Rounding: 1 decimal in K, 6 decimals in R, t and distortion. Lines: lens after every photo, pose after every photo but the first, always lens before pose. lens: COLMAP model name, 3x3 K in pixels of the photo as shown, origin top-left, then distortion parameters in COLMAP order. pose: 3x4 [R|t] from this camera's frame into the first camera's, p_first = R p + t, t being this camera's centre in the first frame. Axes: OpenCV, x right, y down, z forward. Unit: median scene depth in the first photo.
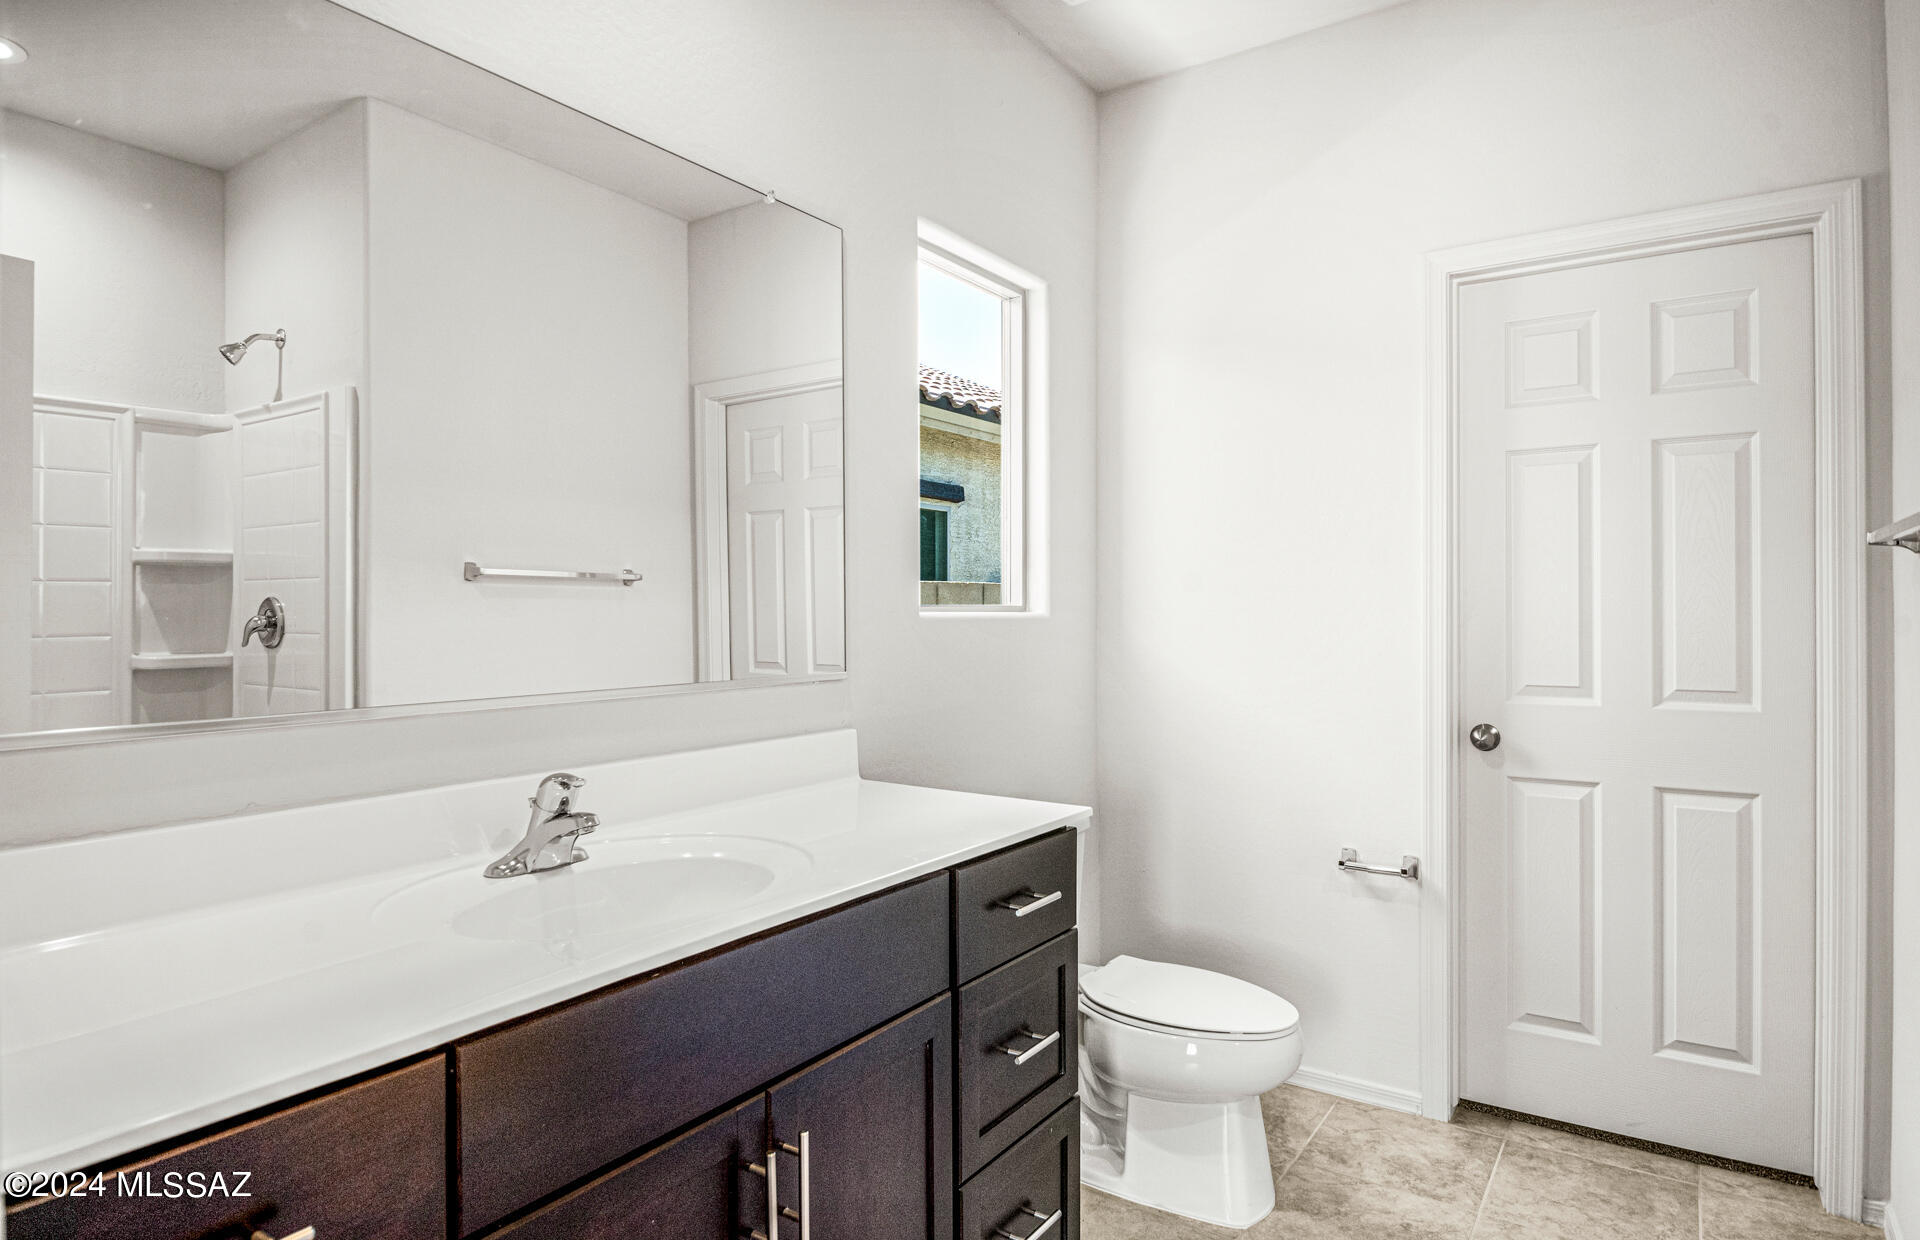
lens RADIAL K [[1058.9, 0, 963.6], [0, 1058.9, 618.1], [0, 0, 1]] dist [0.002838, -0.006636]
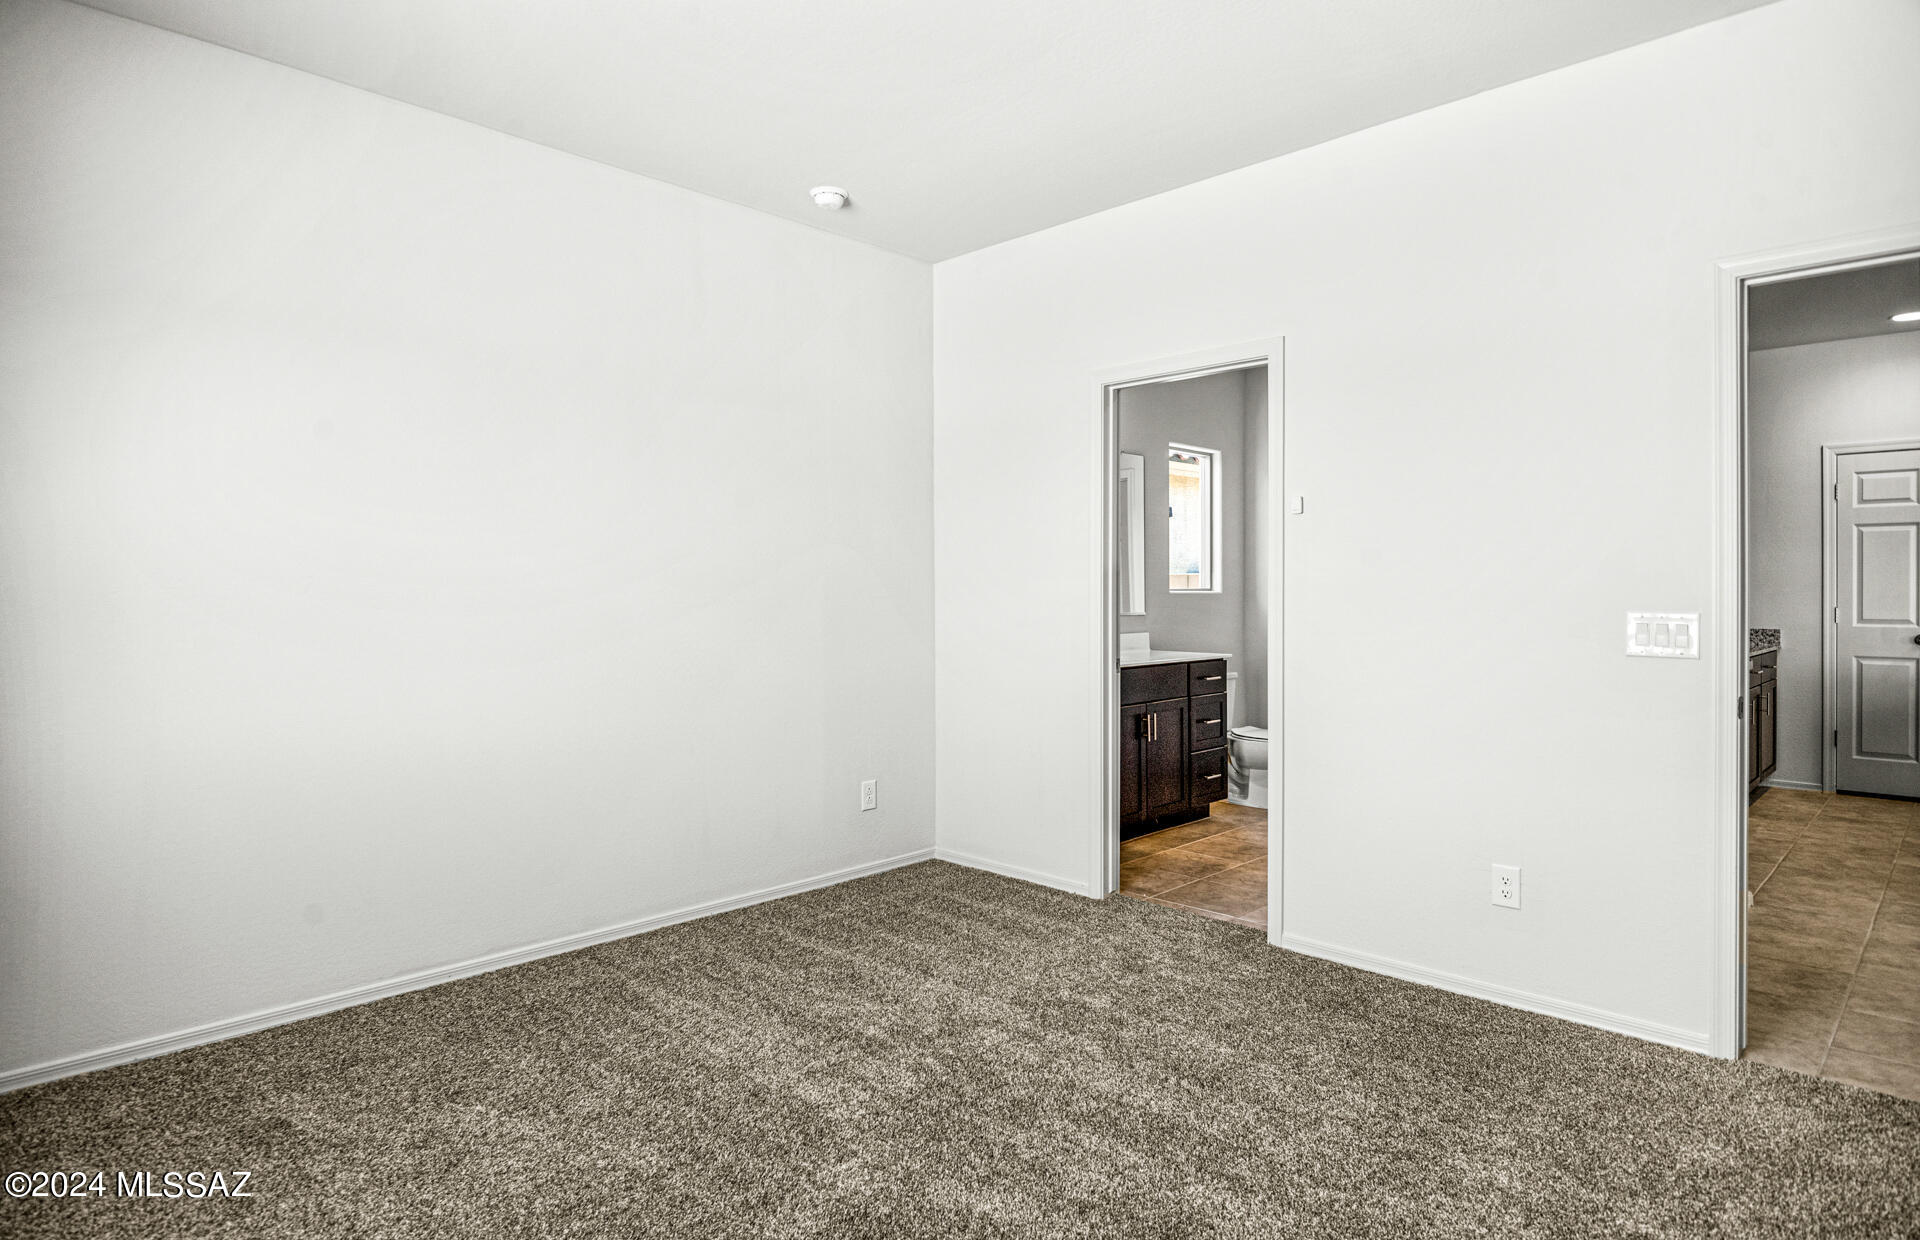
lens RADIAL K [[1058.9, 0, 966.0], [0, 1058.9, 587.6], [0, 0, 1]] dist [0.002838, -0.006636]
pose [[0.984733, 0.002774, -0.174048, -0.118993], [-0.004528, 0.999943, -0.009681, 0.021994], [0.174011, 0.010322, 0.984690, -2.465181]]
